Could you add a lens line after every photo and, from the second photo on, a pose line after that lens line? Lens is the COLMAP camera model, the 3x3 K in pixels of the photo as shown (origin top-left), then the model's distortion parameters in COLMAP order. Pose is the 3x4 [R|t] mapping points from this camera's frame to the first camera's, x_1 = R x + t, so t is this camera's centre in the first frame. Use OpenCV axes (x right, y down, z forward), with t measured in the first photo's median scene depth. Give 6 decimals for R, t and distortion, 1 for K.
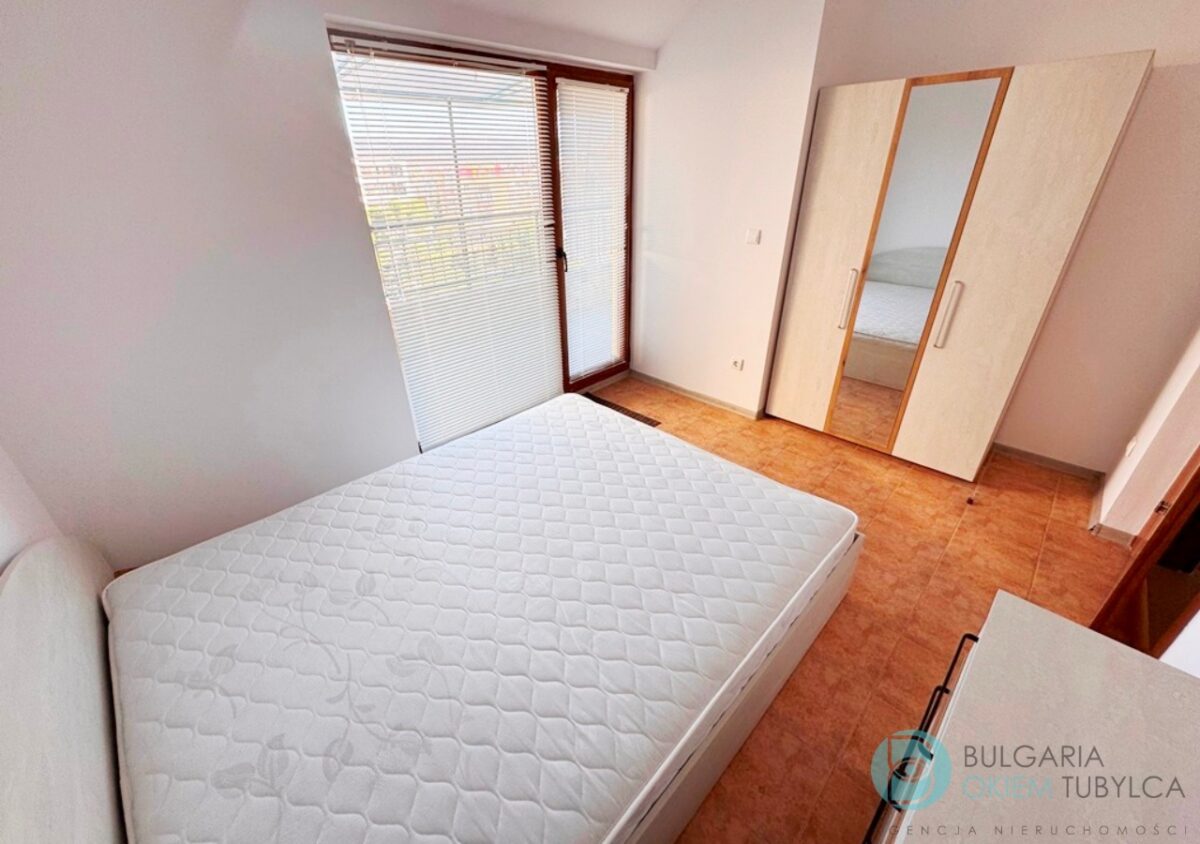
lens RADIAL K [[476.1, 0, 598.3], [0, 476.1, 420.5], [0, 0, 1]] dist [-0.002819, -0.000092]
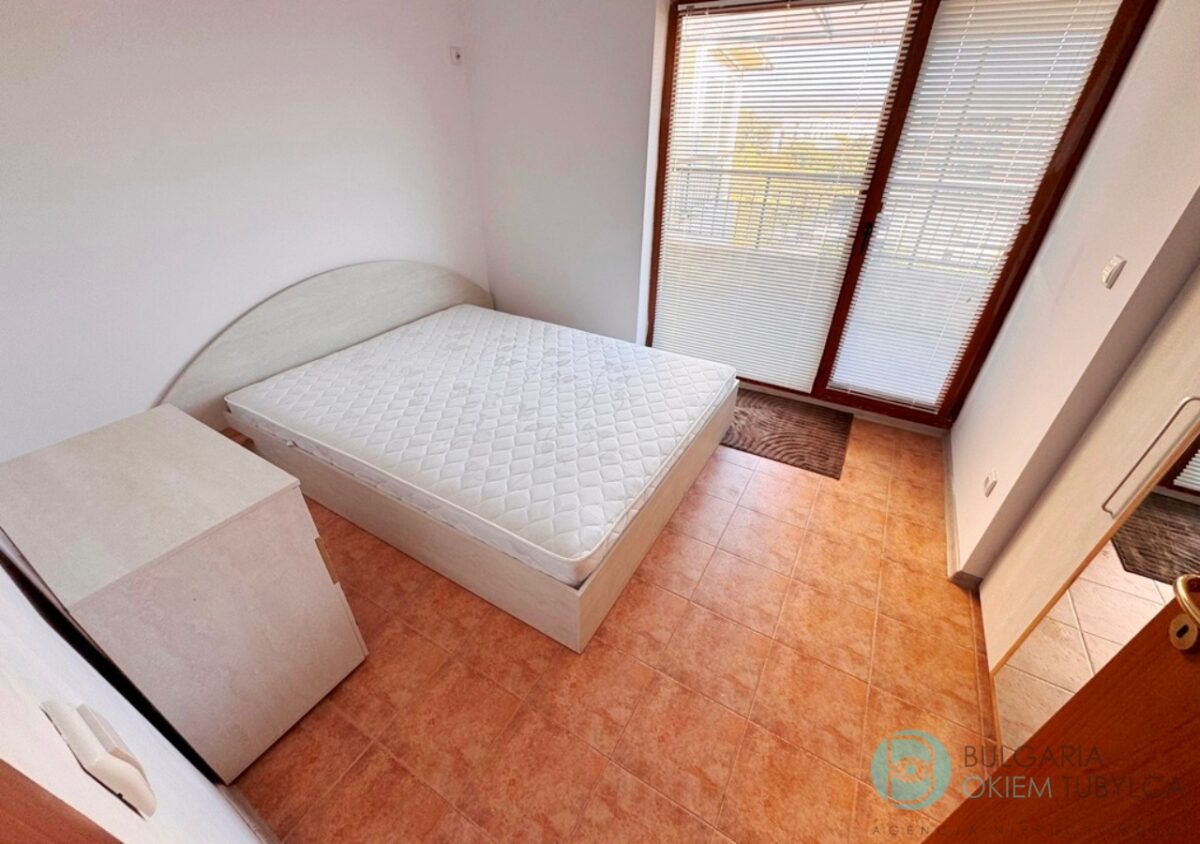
lens RADIAL K [[476.1, 0, 599.7], [0, 476.1, 420.1], [0, 0, 1]] dist [-0.002819, -0.000092]
pose [[0.253994, 0.532613, -0.807348, 0.697649], [-0.467552, 0.798325, 0.379568, -0.209607], [0.846689, 0.281069, 0.451794, 0.382221]]
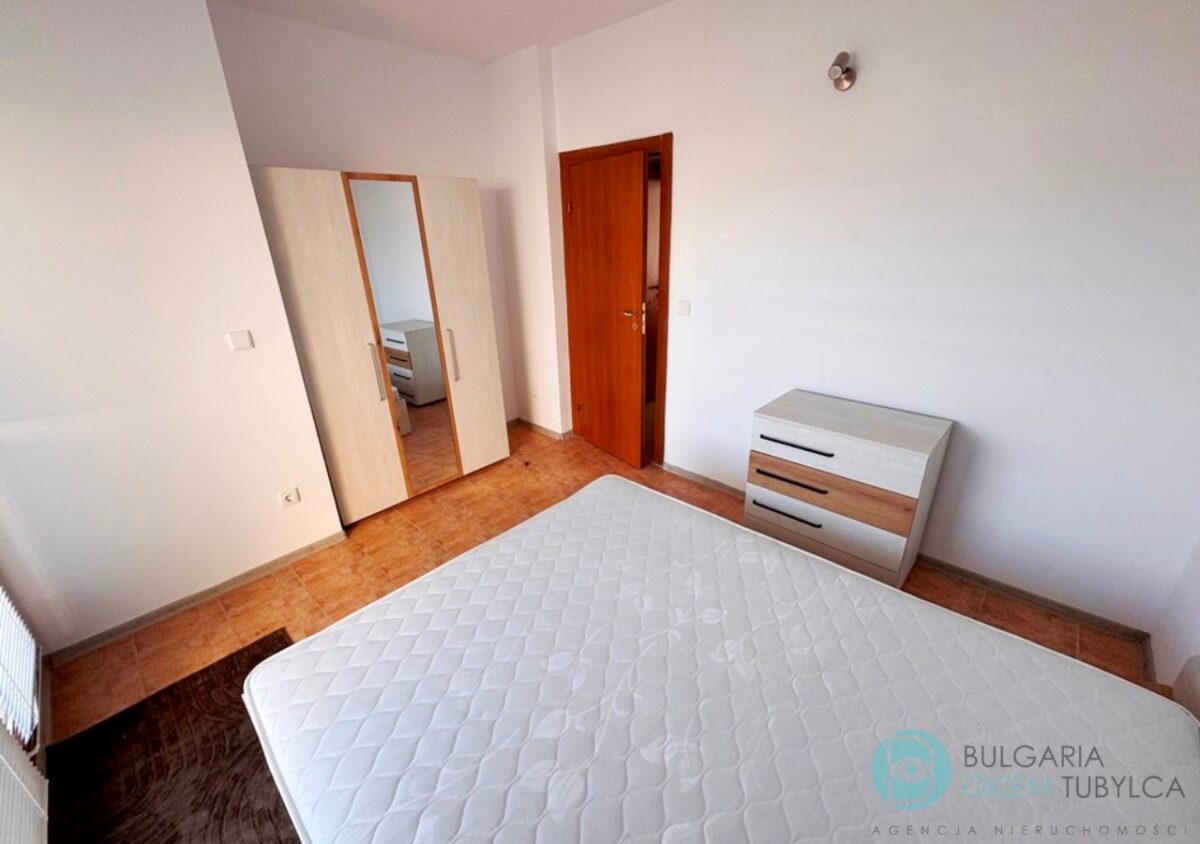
lens RADIAL K [[476.1, 0, 596.0], [0, 476.1, 421.4], [0, 0, 1]] dist [-0.002819, -0.000092]
pose [[-0.025775, -0.354210, 0.934811, -0.454574], [0.502909, 0.803577, 0.318351, -0.250514], [-0.863955, 0.478330, 0.157423, 0.474567]]
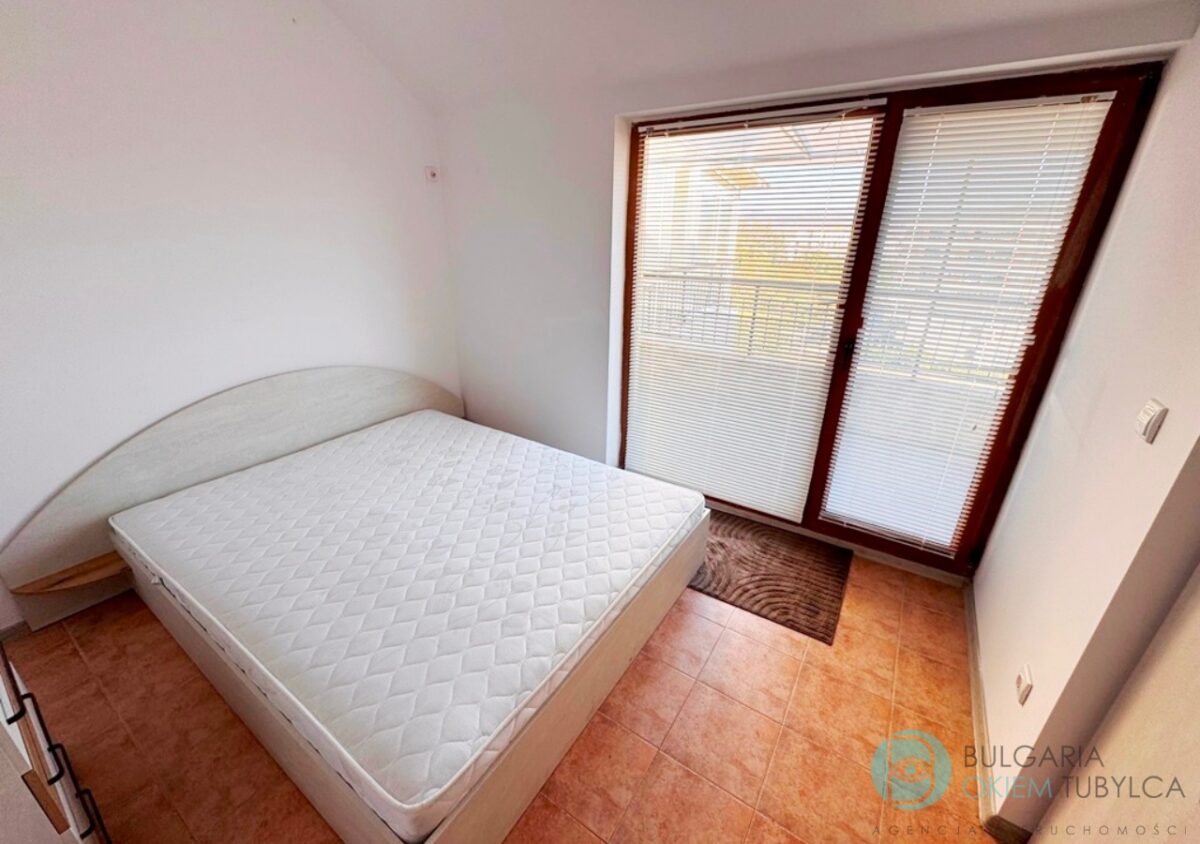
lens RADIAL K [[476.1, 0, 599.2], [0, 476.1, 419.7], [0, 0, 1]] dist [-0.002819, -0.000092]
pose [[0.200577, 0.380187, -0.902899, 0.594833], [-0.475557, 0.843546, 0.249551, -0.287150], [0.856513, 0.379326, 0.349996, 0.522753]]
